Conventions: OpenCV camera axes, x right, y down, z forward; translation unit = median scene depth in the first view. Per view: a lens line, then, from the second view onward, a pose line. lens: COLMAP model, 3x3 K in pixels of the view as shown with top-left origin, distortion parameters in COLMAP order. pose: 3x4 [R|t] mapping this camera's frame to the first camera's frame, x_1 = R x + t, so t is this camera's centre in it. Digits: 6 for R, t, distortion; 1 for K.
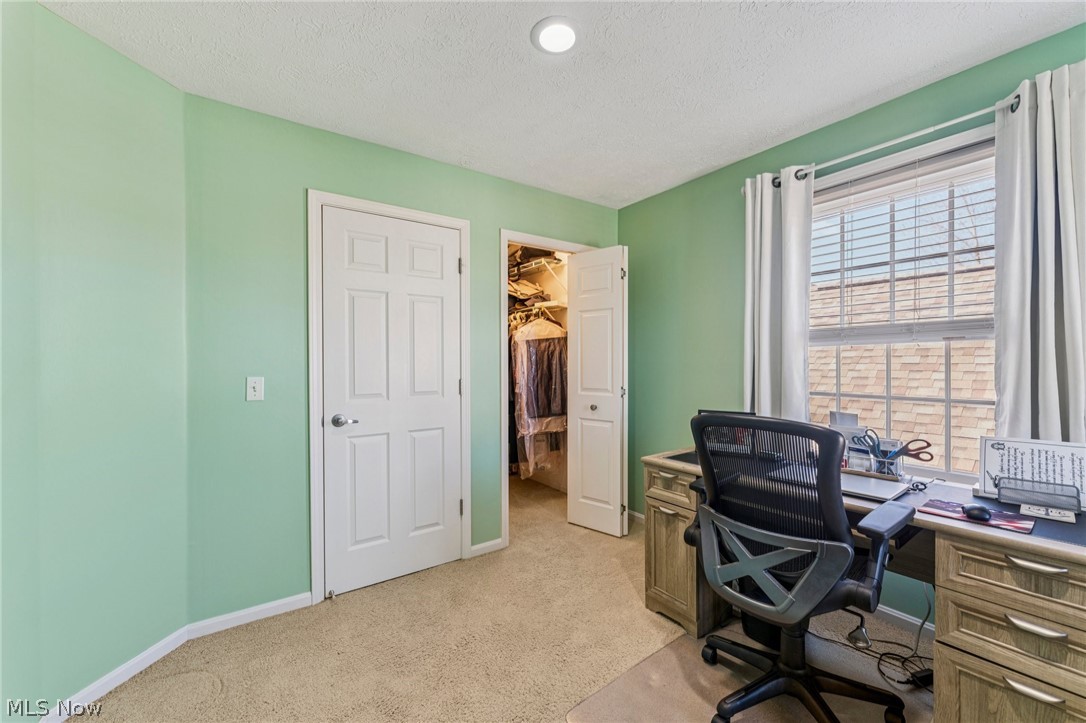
lens RADIAL K [[431.4, 0, 540.6], [0, 431.4, 364.4], [0, 0, 1]] dist [-0.000952, -0.000194]
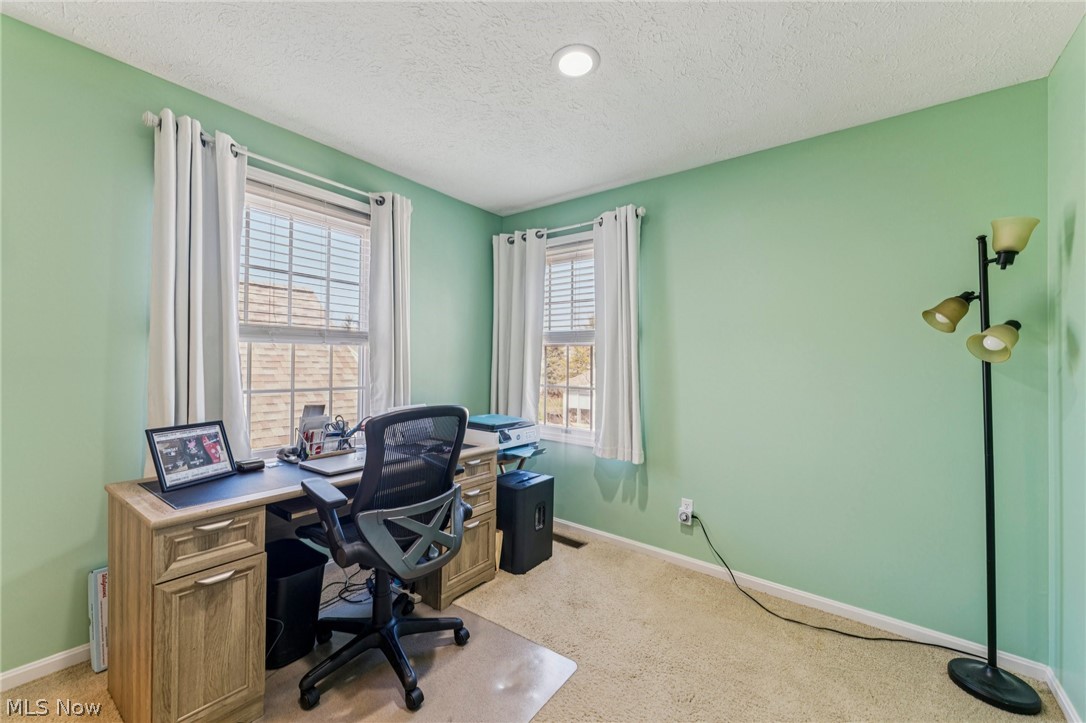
lens RADIAL K [[434.8, 0, 543.0], [0, 434.8, 361.5], [0, 0, 1]] dist [-0.000234, -0.000029]
pose [[-0.303167, 0.000653, 0.952937, -0.459349], [-0.014700, 0.999878, -0.005362, -0.003238], [-0.952824, -0.015634, -0.303121, 0.654822]]
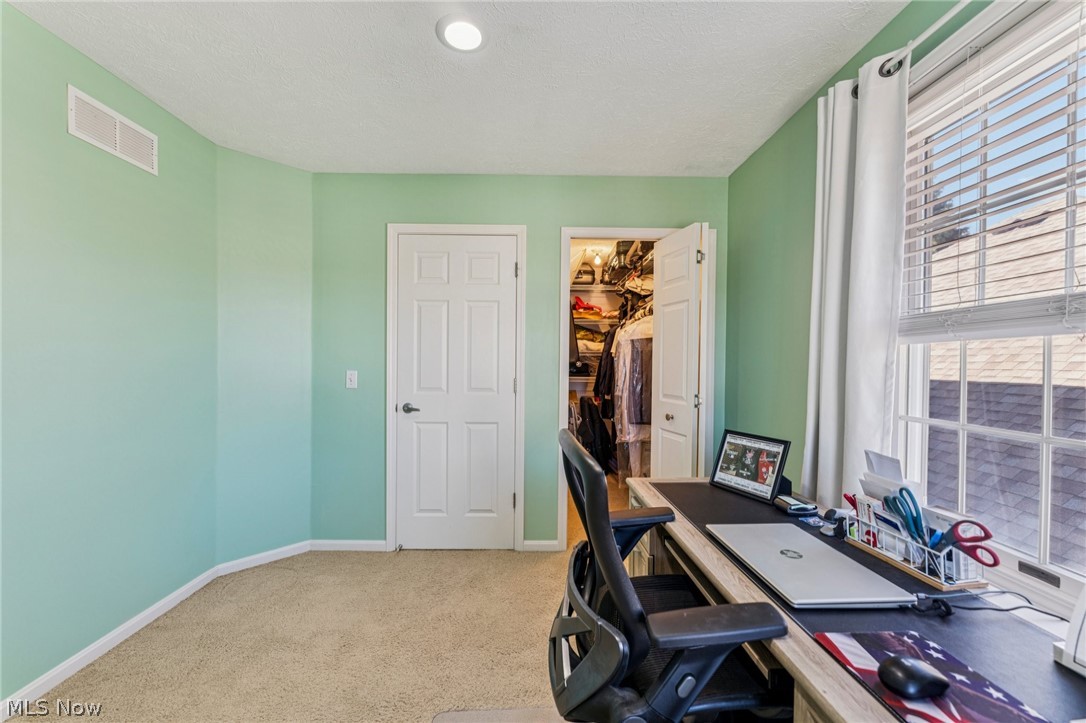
lens RADIAL K [[432.9, 0, 541.9], [0, 432.9, 366.7], [0, 0, 1]] dist [-0.000365, -0.000200]
pose [[0.824313, 0.019598, -0.565795, 0.546149], [-0.017334, 0.999806, 0.009376, -0.005774], [0.565869, 0.002078, 0.824492, 0.202676]]
